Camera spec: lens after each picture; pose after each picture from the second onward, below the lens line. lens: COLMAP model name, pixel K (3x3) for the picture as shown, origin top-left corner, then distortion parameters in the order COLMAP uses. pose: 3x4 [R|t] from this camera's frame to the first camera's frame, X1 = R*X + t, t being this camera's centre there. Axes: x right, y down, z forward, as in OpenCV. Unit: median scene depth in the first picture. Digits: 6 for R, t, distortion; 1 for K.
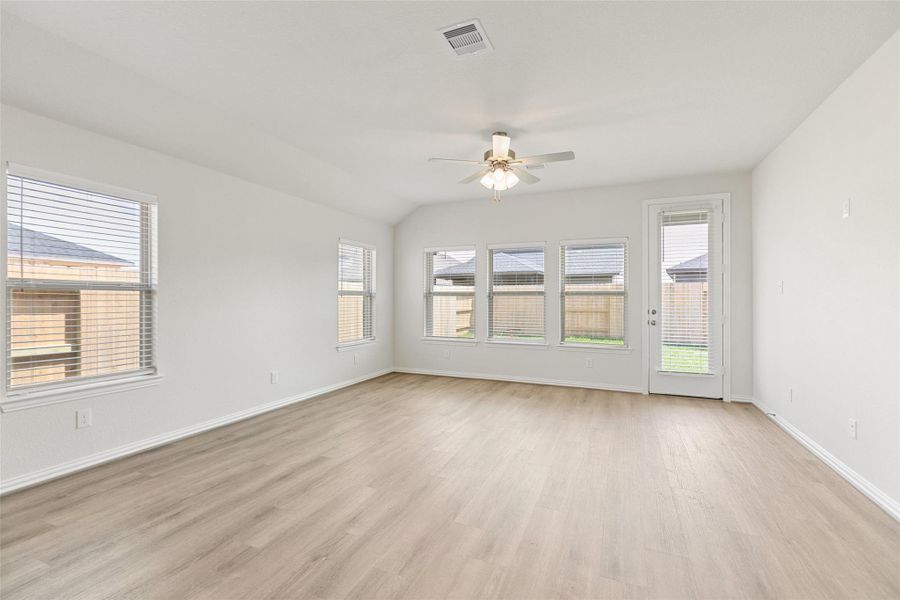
lens RADIAL K [[401.0, 0, 445.7], [0, 401.0, 300.3], [0, 0, 1]] dist [0.005719, -0.000009]
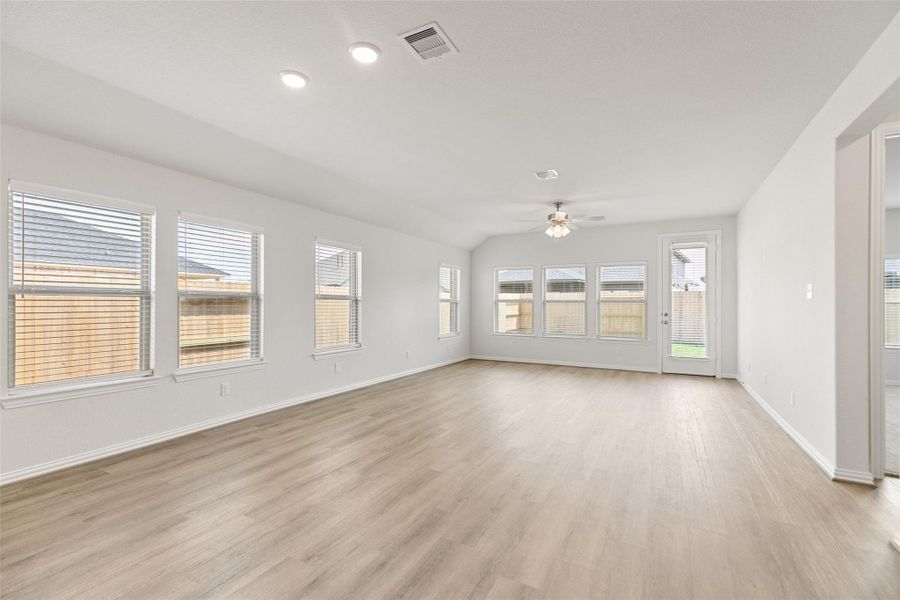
lens RADIAL K [[401.0, 0, 441.4], [0, 401.0, 306.9], [0, 0, 1]] dist [0.005719, -0.000009]
pose [[0.995337, 0.002454, -0.096428, -0.114852], [-0.002205, 0.999994, 0.002690, 0.000291], [0.096434, -0.002465, 0.995336, -0.427309]]
